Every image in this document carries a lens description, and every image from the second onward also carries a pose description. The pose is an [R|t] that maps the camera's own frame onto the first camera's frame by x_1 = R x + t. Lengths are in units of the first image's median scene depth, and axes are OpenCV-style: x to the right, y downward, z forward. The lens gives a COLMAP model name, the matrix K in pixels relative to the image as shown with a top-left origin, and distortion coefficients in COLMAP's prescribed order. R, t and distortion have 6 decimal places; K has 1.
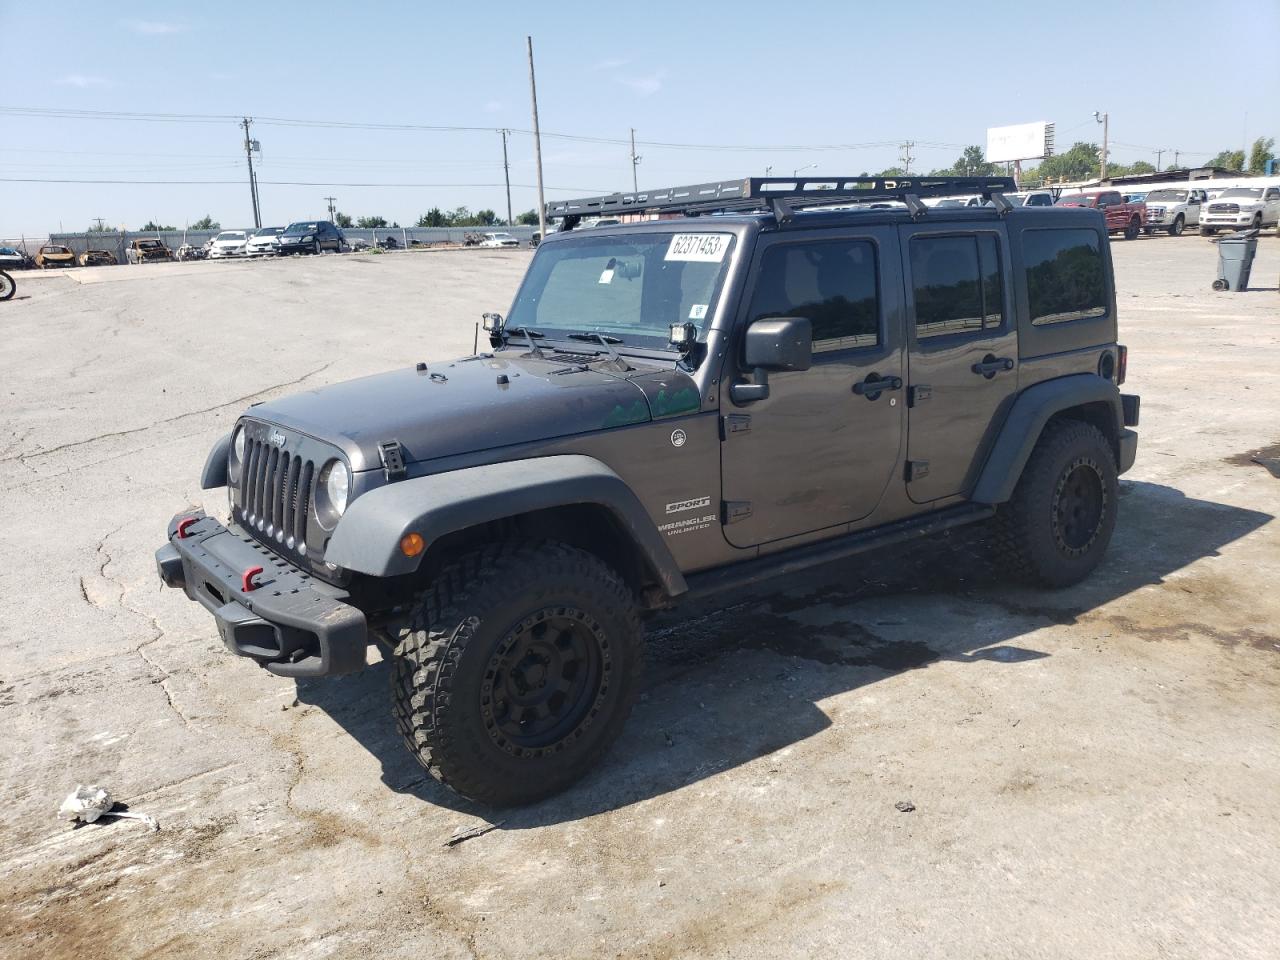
lens RADIAL K [[1068.7, 0, 657.7], [0, 1068.7, 479.2], [0, 0, 1]] dist [-0.012066, -0.002732]
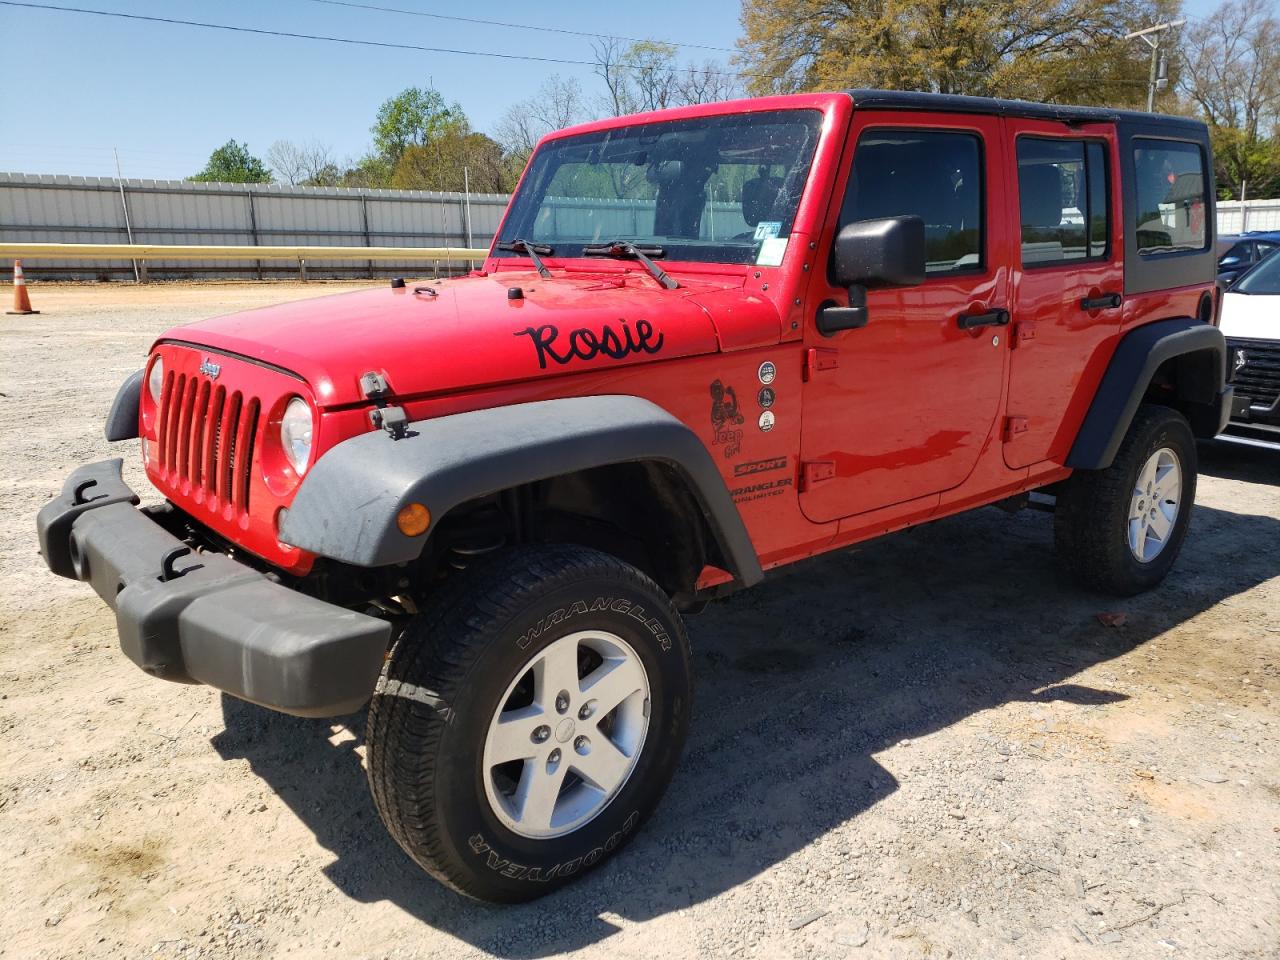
lens RADIAL K [[1046.5, 0, 633.8], [0, 1046.5, 450.3], [0, 0, 1]] dist [0.006288, -0.006038]
pose [[0.998924, 0.007077, 0.045840, -0.095651], [-0.006954, 0.999972, -0.002824, 0.015688], [-0.045859, 0.002503, 0.998945, 0.263259]]
